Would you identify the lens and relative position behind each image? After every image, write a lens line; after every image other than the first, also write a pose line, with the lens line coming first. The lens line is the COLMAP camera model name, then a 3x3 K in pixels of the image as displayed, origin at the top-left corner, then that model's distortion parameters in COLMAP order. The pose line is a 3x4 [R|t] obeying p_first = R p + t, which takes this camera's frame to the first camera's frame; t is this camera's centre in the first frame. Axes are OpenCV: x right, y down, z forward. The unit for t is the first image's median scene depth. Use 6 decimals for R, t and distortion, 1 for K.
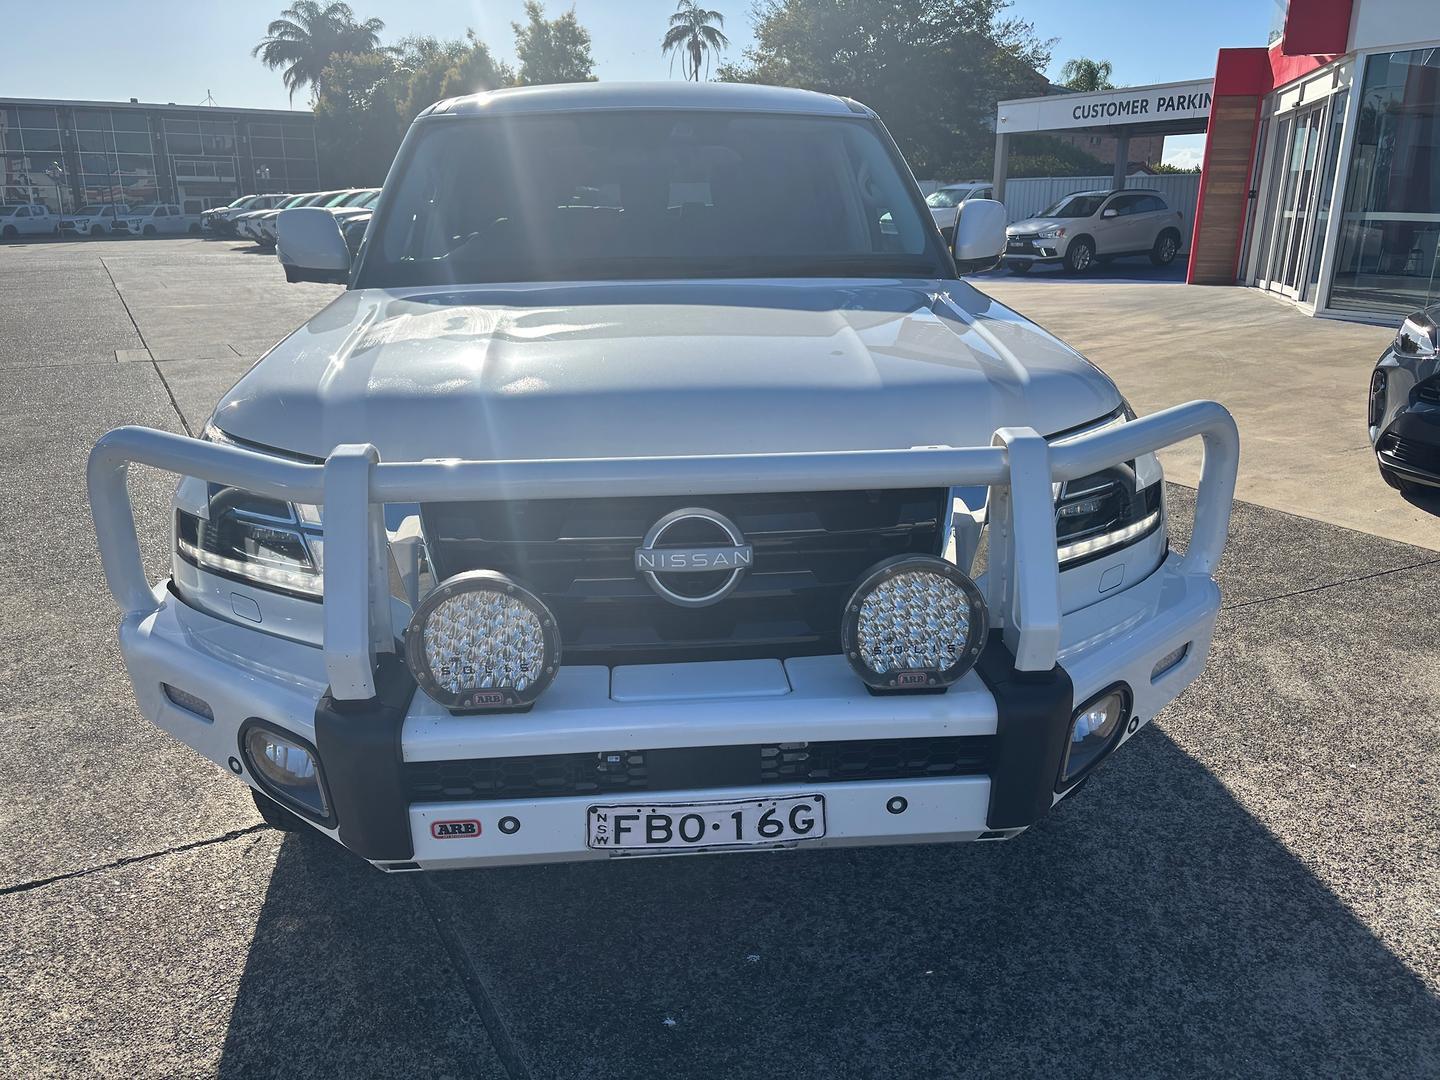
lens RADIAL K [[1041.3, 0, 695.3], [0, 1041.3, 571.3], [0, 0, 1]] dist [0.047629, -0.047406]
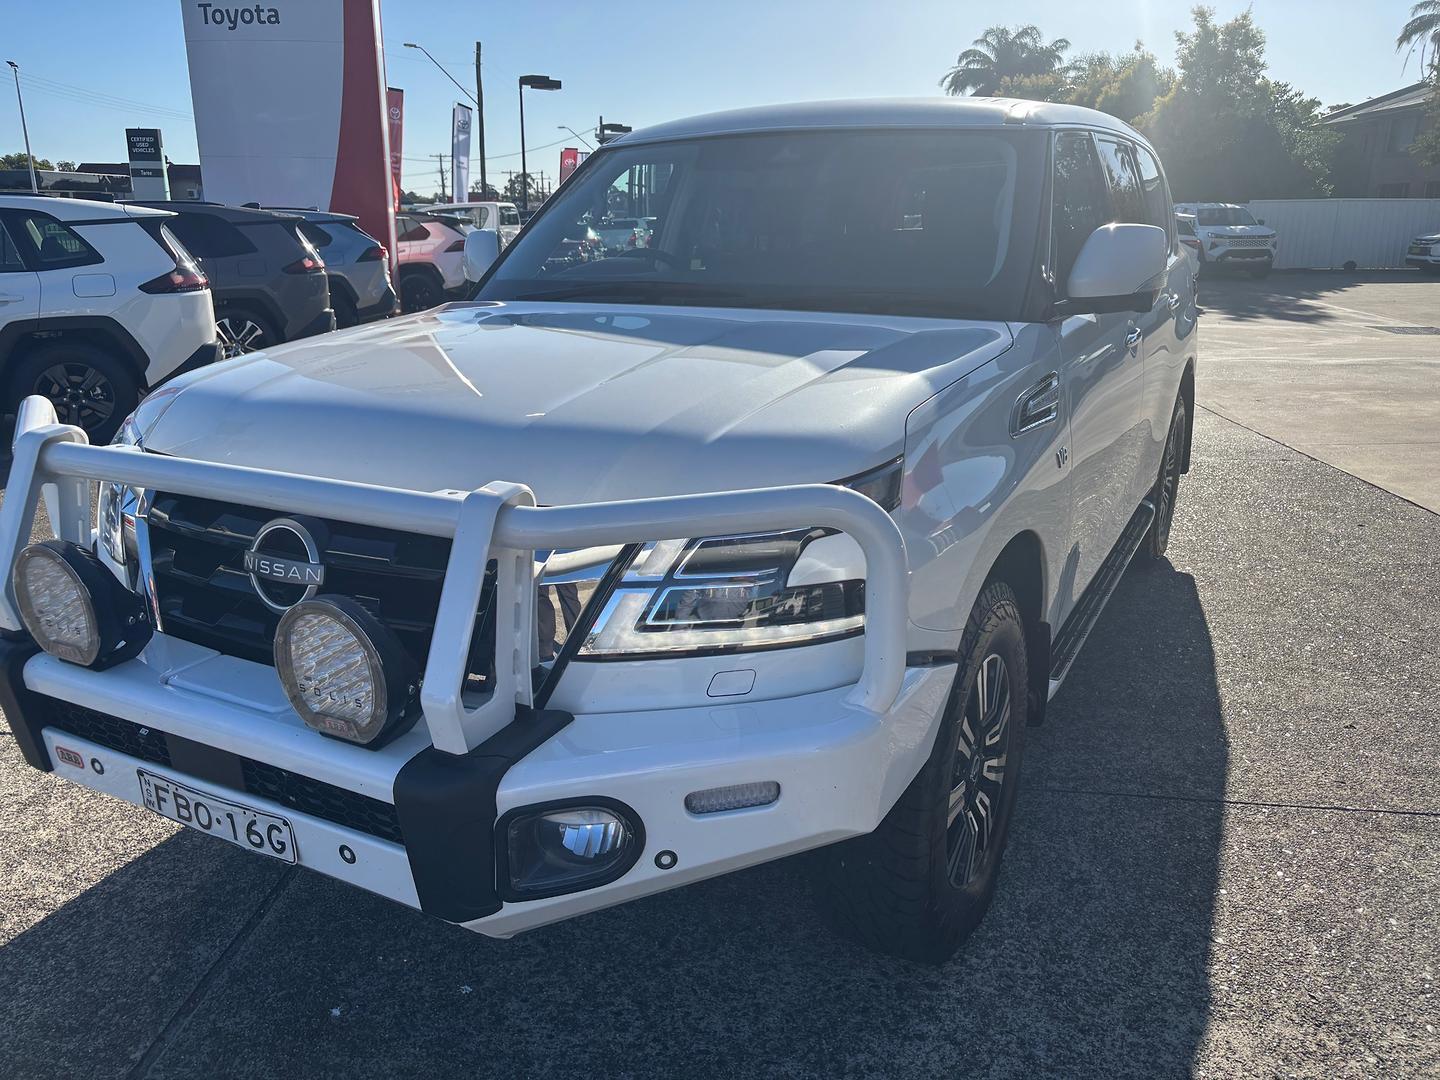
lens RADIAL K [[1041.3, 0, 695.3], [0, 1041.3, 571.3], [0, 0, 1]] dist [0.047629, -0.047406]
pose [[0.843481, 0.168436, -0.510068, 0.618653], [-0.177073, 0.983677, 0.032013, -0.081011], [0.507134, 0.063317, 0.859538, 0.215957]]
